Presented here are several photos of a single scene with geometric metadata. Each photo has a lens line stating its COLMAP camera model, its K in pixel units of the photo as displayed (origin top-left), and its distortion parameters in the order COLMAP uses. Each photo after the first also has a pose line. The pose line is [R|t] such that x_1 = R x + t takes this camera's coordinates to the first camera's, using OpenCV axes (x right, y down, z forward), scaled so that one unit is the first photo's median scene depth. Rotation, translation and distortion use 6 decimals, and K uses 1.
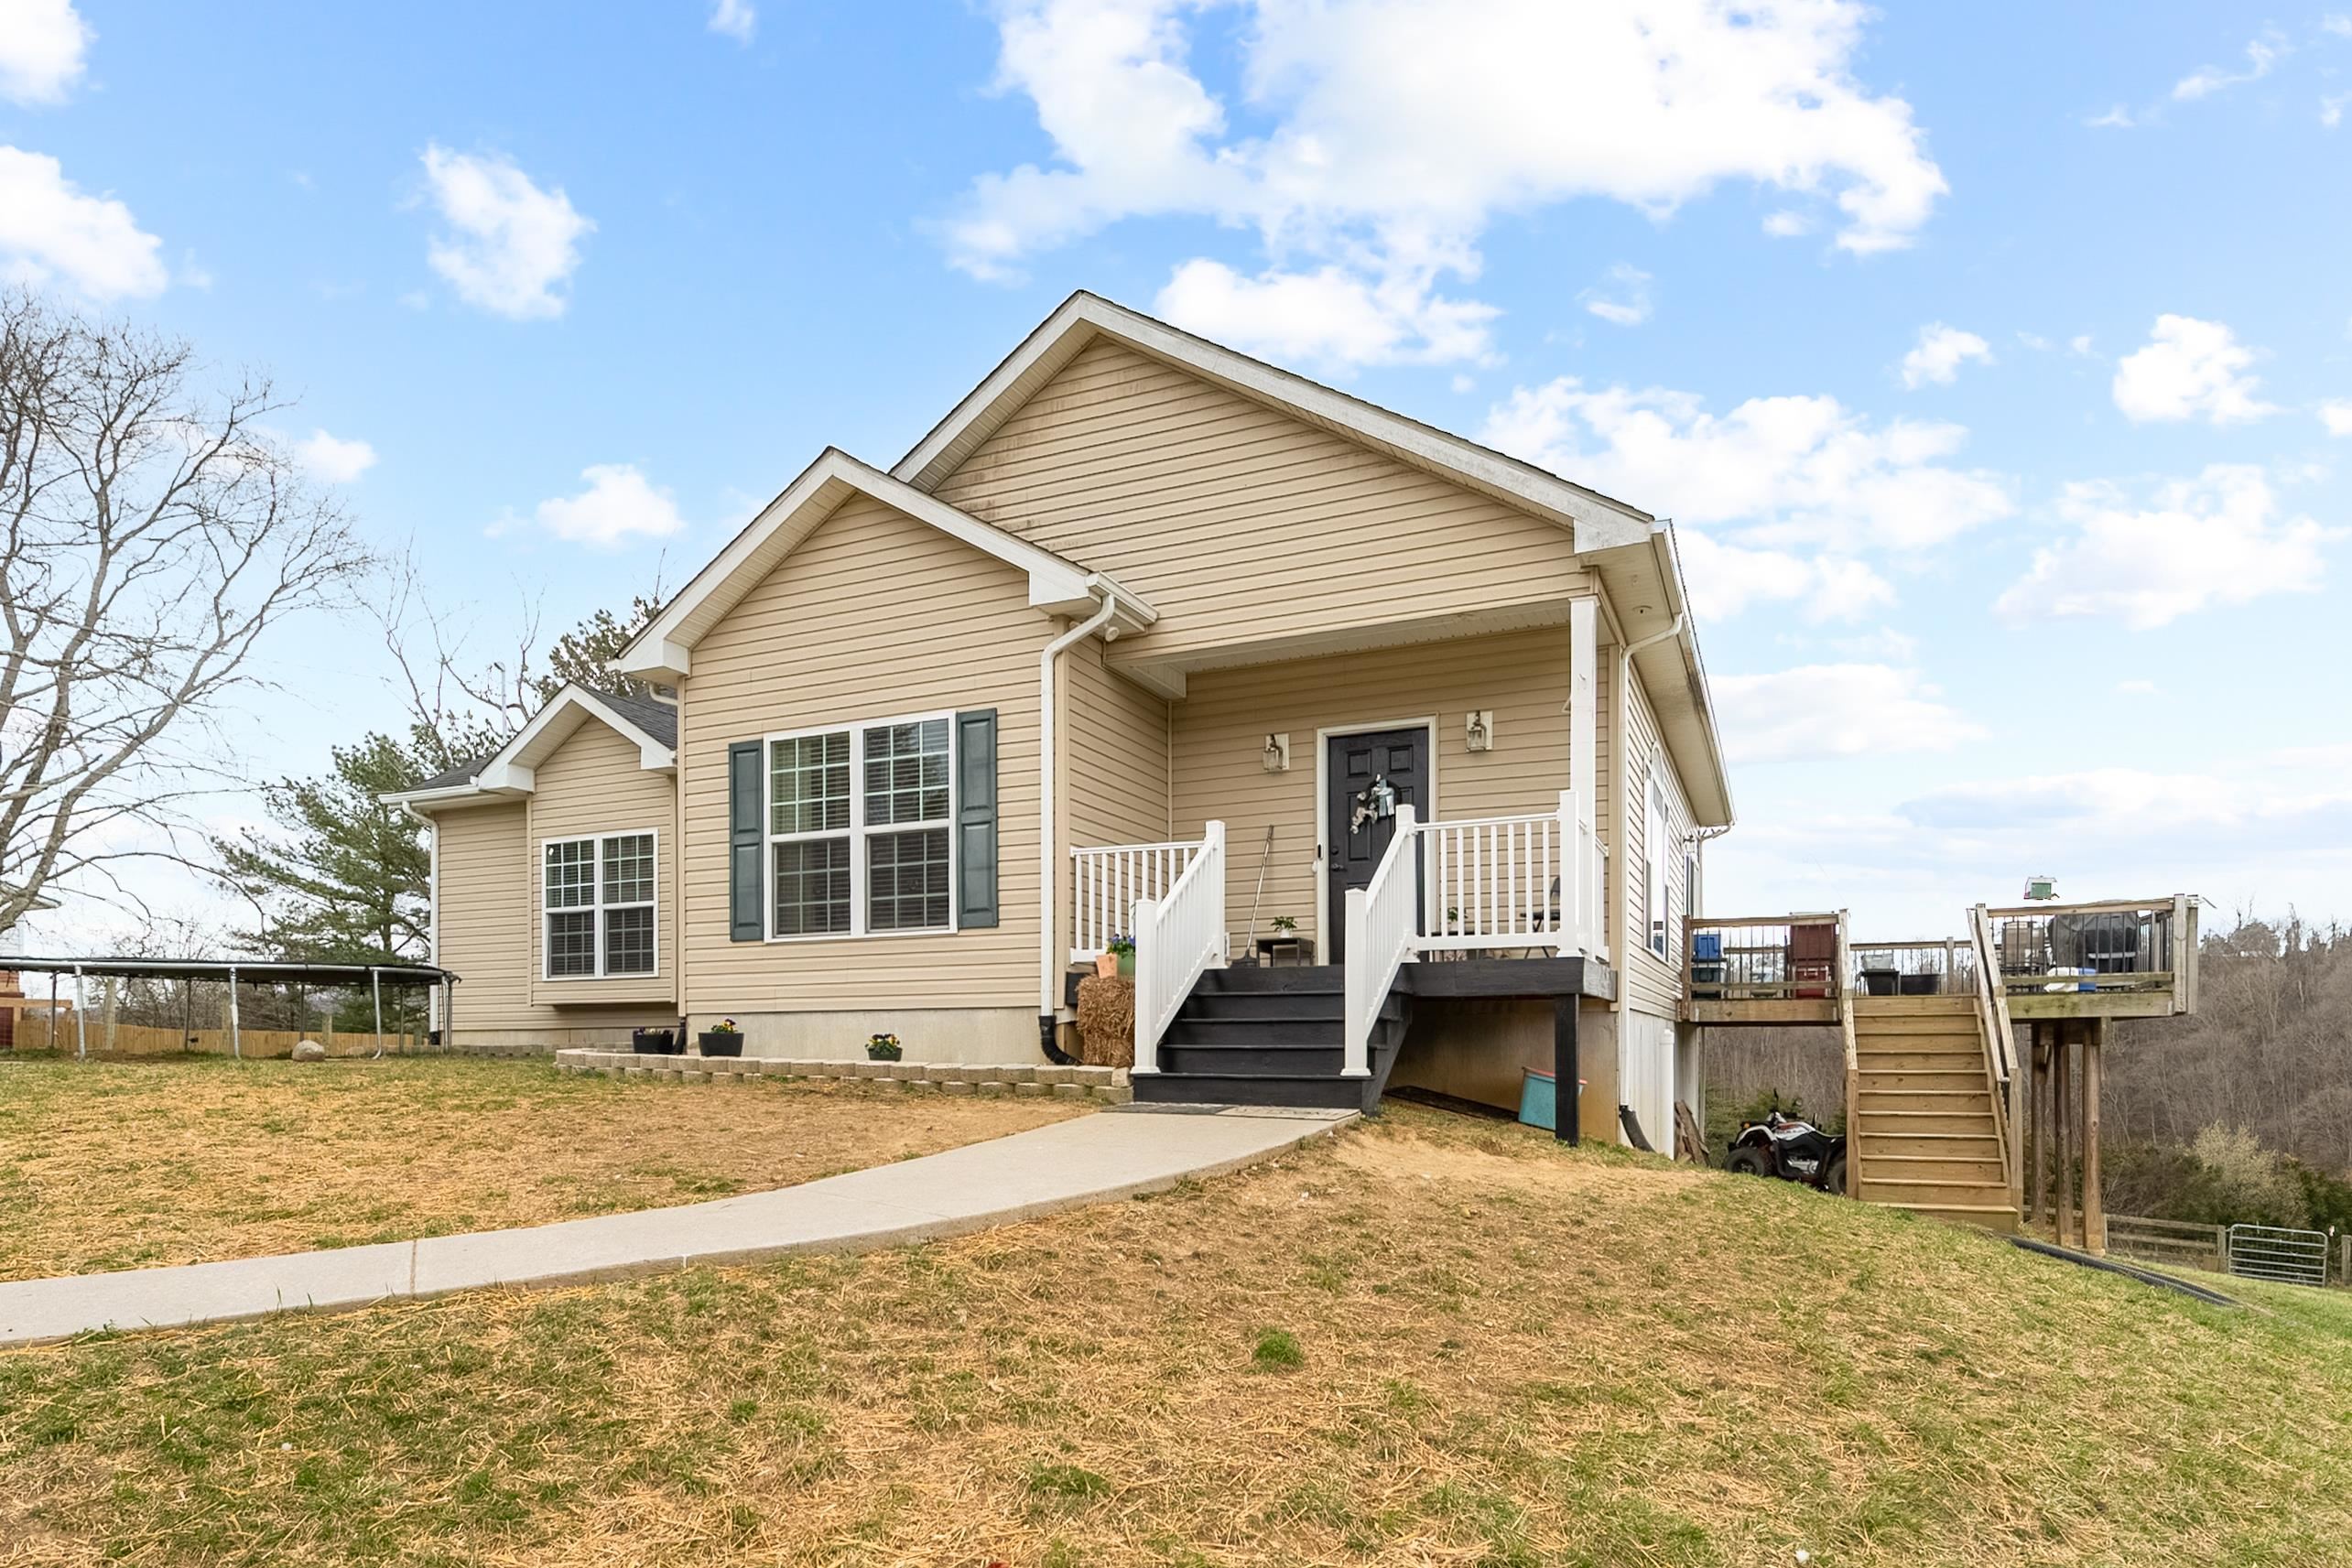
lens RADIAL K [[1378.2, 0, 1186.8], [0, 1378.2, 1064.9], [0, 0, 1]] dist [-0.001491, 0.000450]
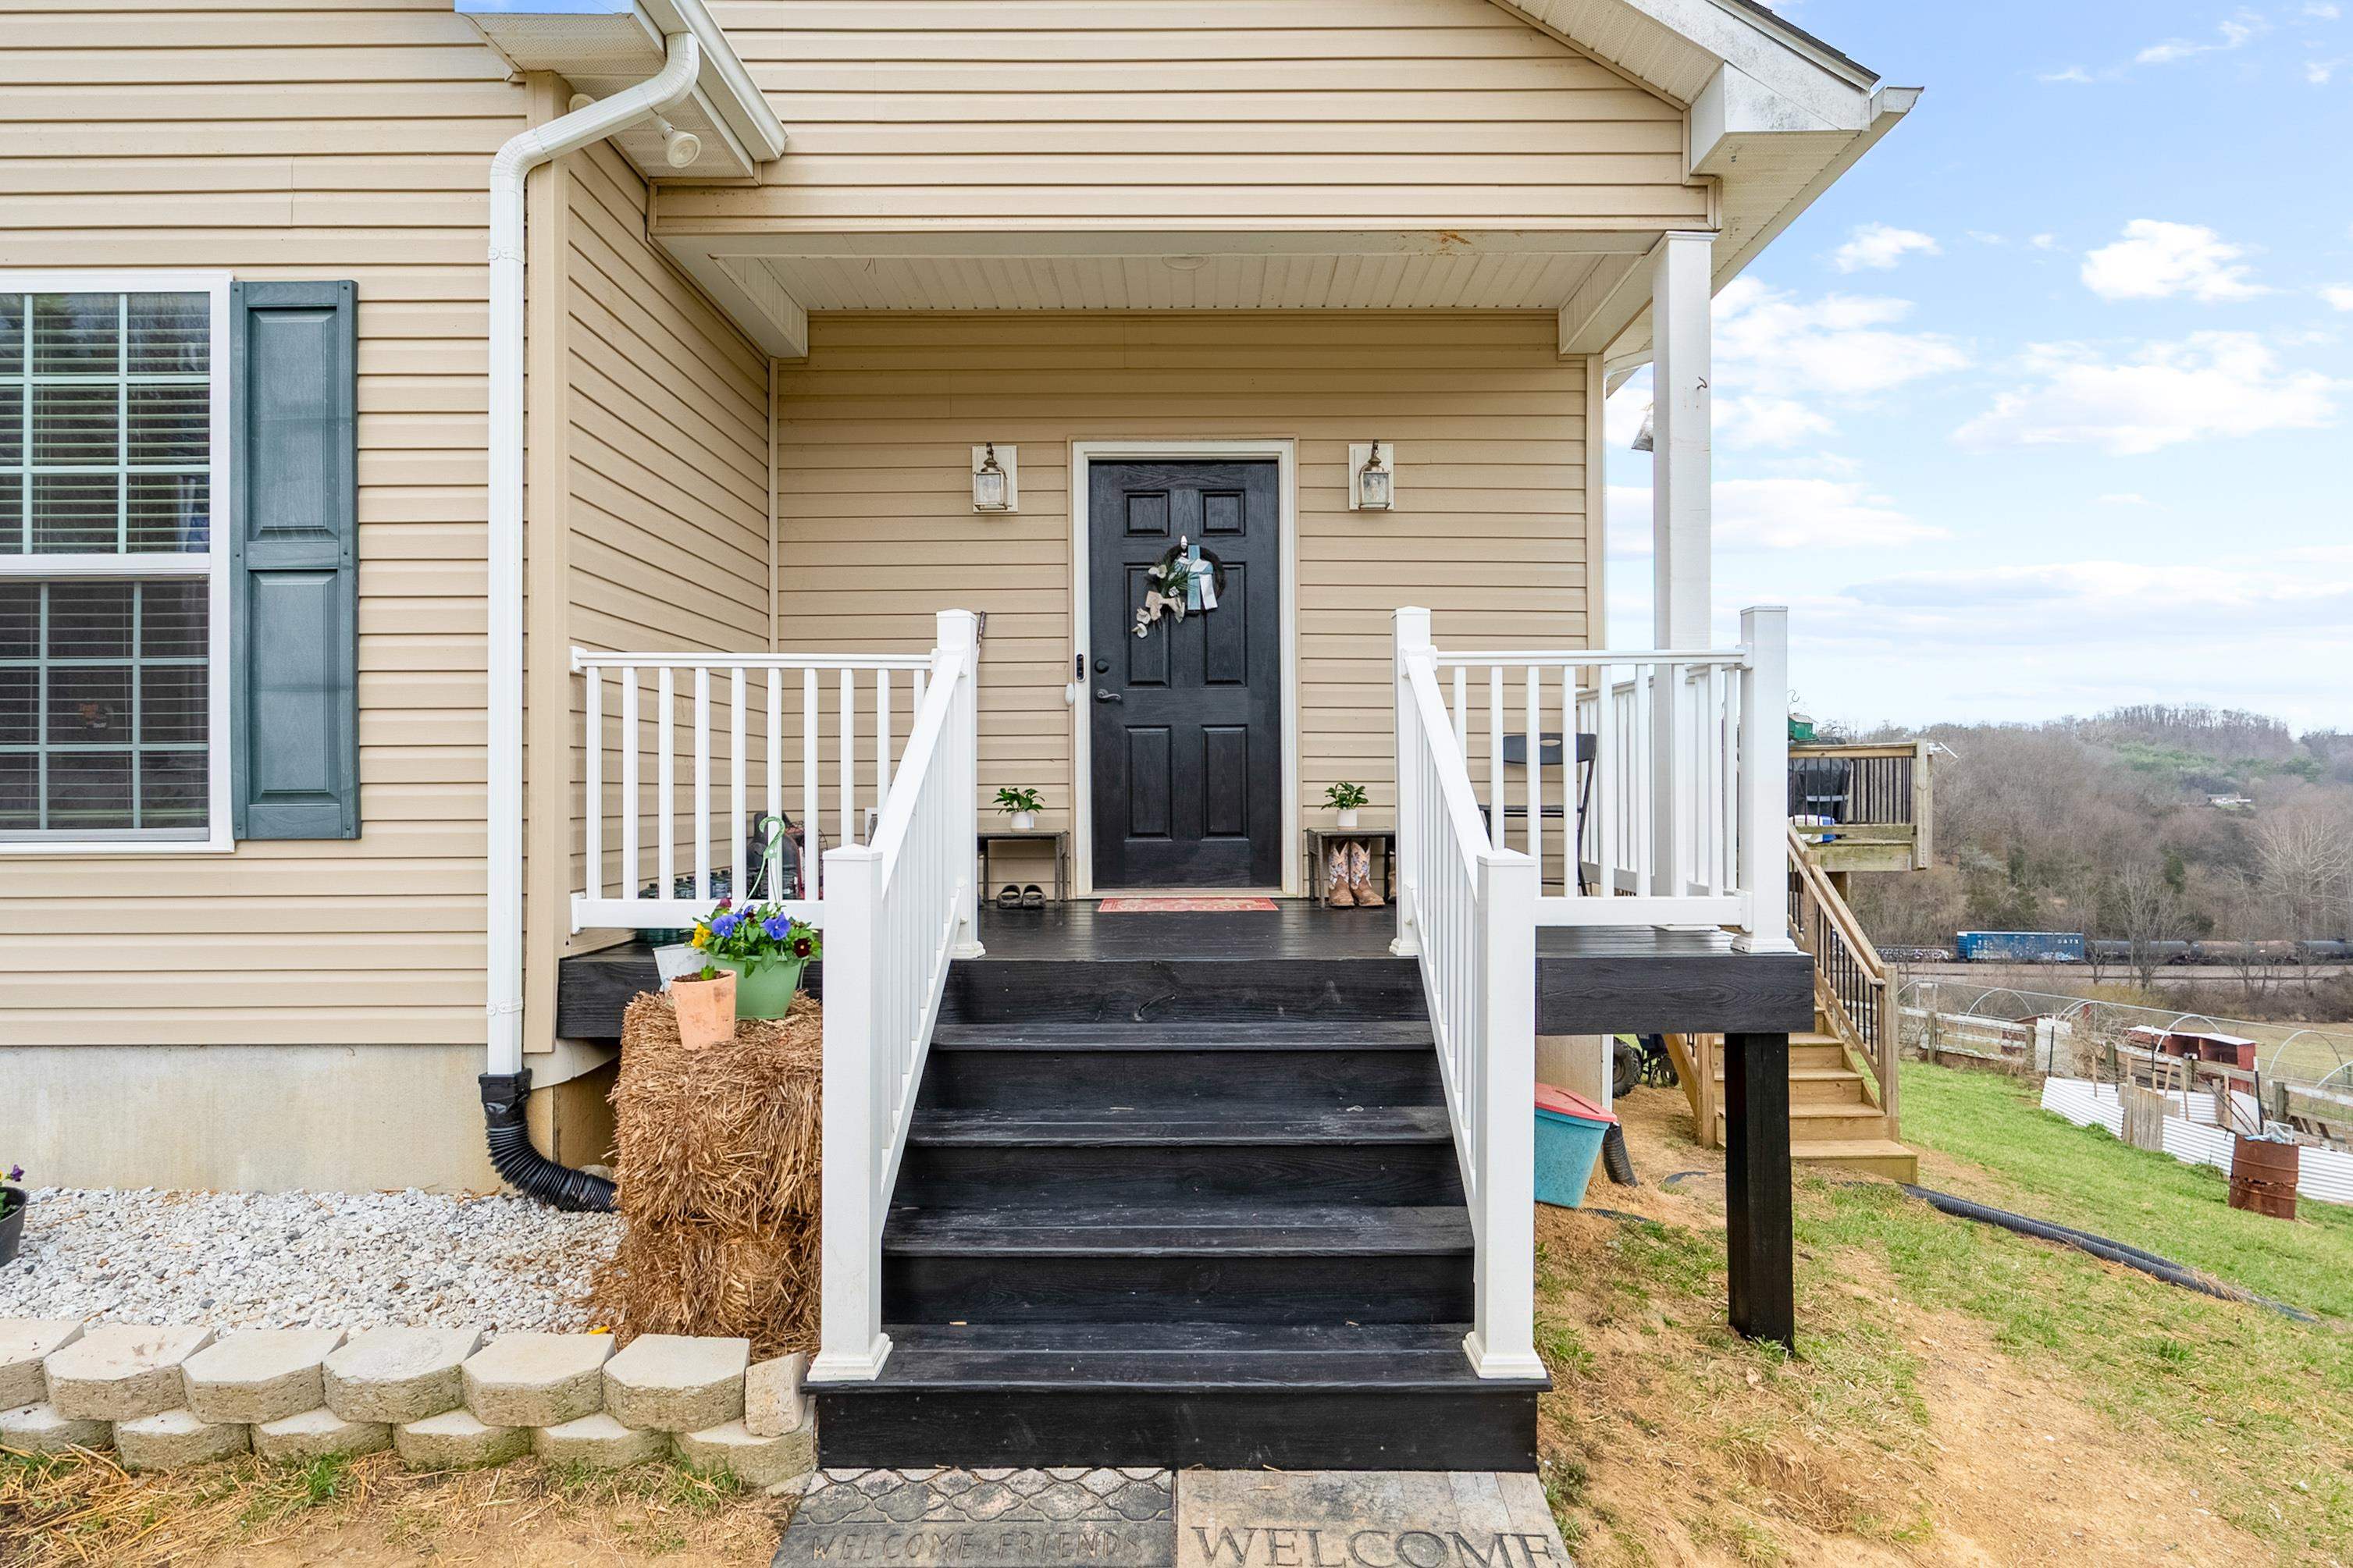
lens RADIAL K [[1222.2, 0, 1219.6], [0, 1222.2, 780.8], [0, 0, 1]] dist [0.001317, 0.000499]
pose [[0.905053, 0.001609, 0.425295, -0.060235], [0.004687, 0.999894, -0.013757, -0.104828], [-0.425272, 0.014445, 0.904950, 0.550066]]
